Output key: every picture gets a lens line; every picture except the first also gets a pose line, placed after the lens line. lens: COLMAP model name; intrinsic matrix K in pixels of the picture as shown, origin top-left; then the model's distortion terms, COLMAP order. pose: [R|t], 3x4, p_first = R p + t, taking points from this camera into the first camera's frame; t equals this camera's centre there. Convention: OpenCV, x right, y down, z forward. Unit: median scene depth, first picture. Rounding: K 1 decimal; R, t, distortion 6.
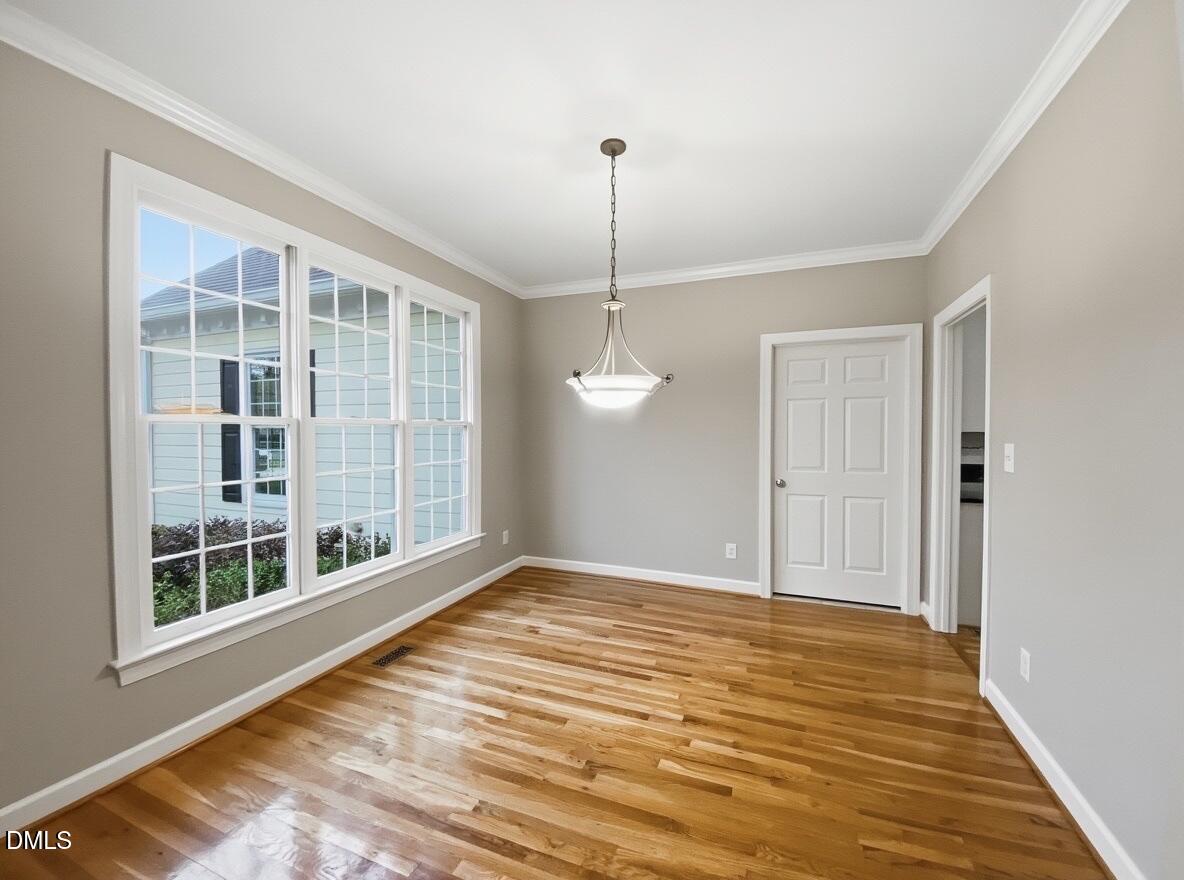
lens RADIAL K [[482.8, 0, 590.1], [0, 482.8, 437.7], [0, 0, 1]] dist [-0.002279, -0.000439]
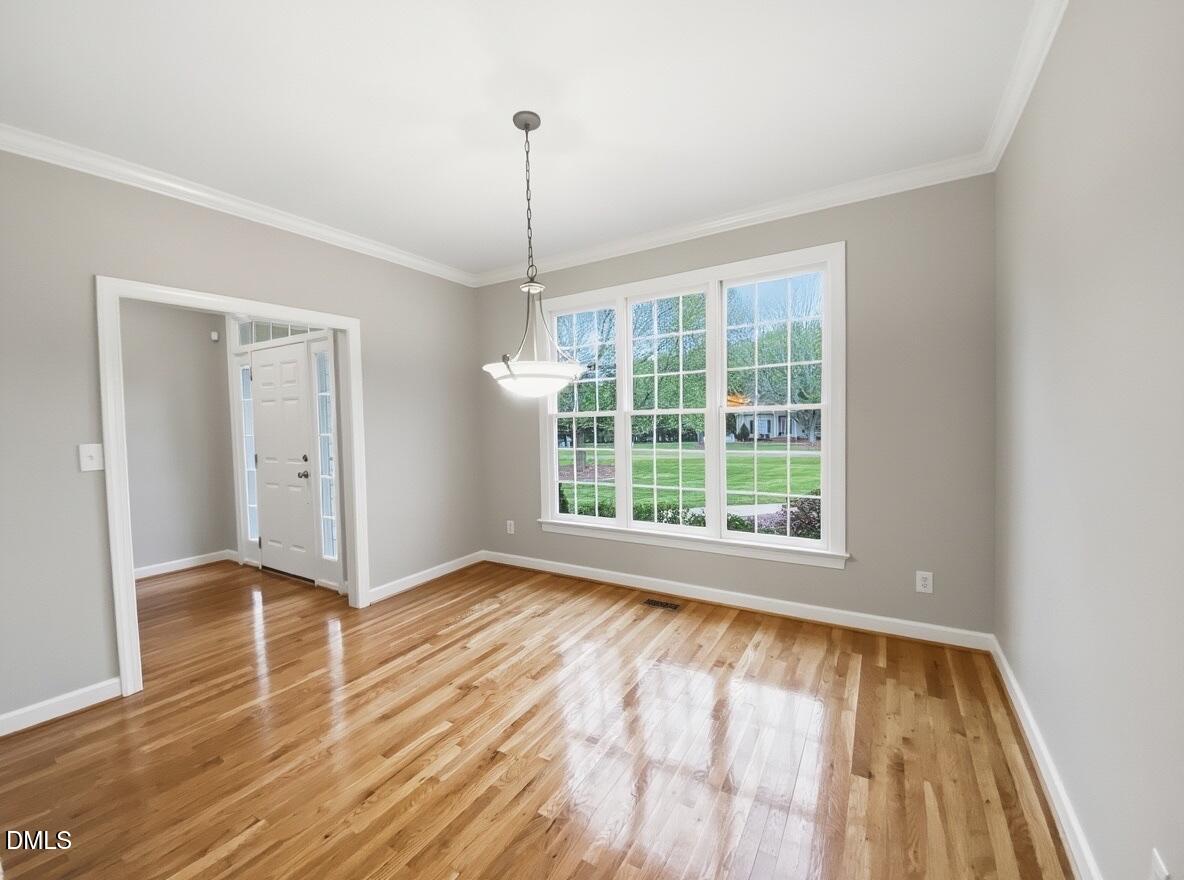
lens RADIAL K [[482.8, 0, 588.2], [0, 482.8, 438.6], [0, 0, 1]] dist [-0.002279, -0.000439]
pose [[-0.172758, 0.049969, -0.983696, 0.851415], [0.000442, 0.998716, 0.050655, -0.022195], [0.984964, 0.008317, -0.172558, 1.115950]]
